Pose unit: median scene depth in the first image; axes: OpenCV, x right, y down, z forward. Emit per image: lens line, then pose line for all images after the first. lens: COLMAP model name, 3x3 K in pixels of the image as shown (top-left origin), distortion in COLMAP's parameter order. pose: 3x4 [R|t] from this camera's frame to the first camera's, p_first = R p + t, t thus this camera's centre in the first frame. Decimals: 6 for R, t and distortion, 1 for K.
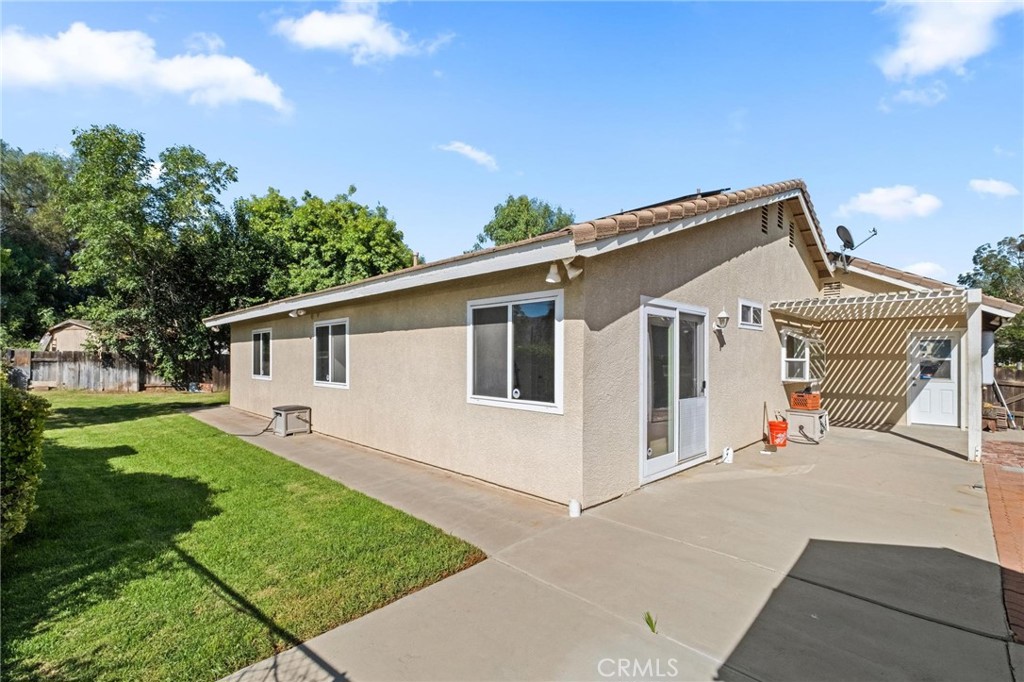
lens RADIAL K [[443.7, 0, 513.5], [0, 443.7, 345.0], [0, 0, 1]] dist [0.002680, -0.005815]
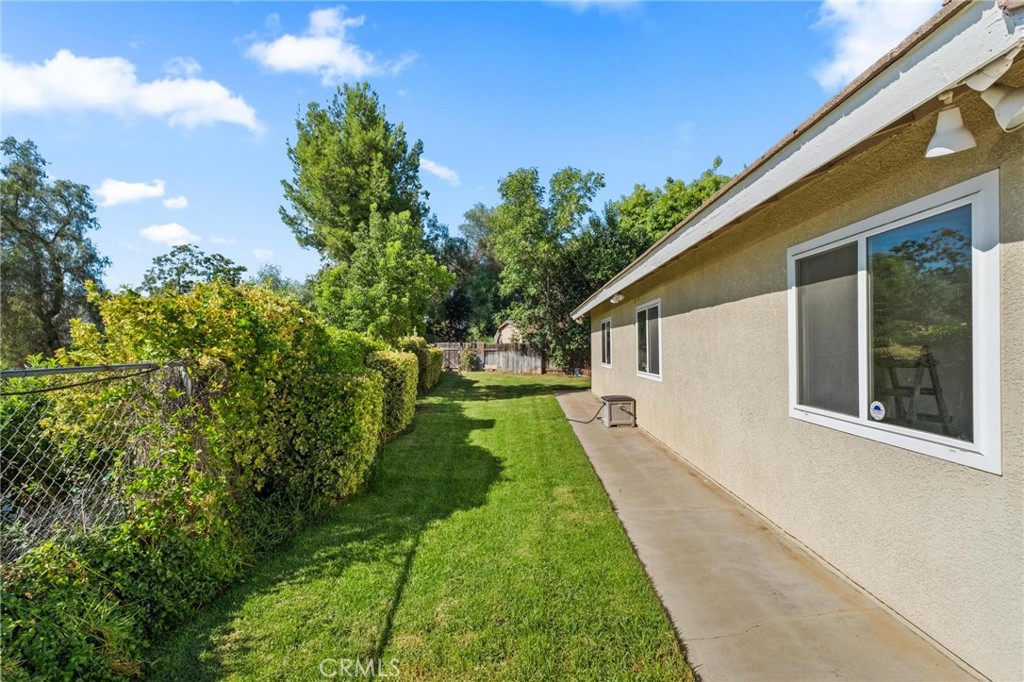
lens RADIAL K [[443.7, 0, 513.5], [0, 443.7, 345.0], [0, 0, 1]] dist [0.002680, -0.005815]
pose [[0.683606, -0.013978, -0.729718, 0.048279], [0.033571, 0.999361, 0.012306, 0.007568], [0.729079, -0.032910, 0.683638, 0.184880]]
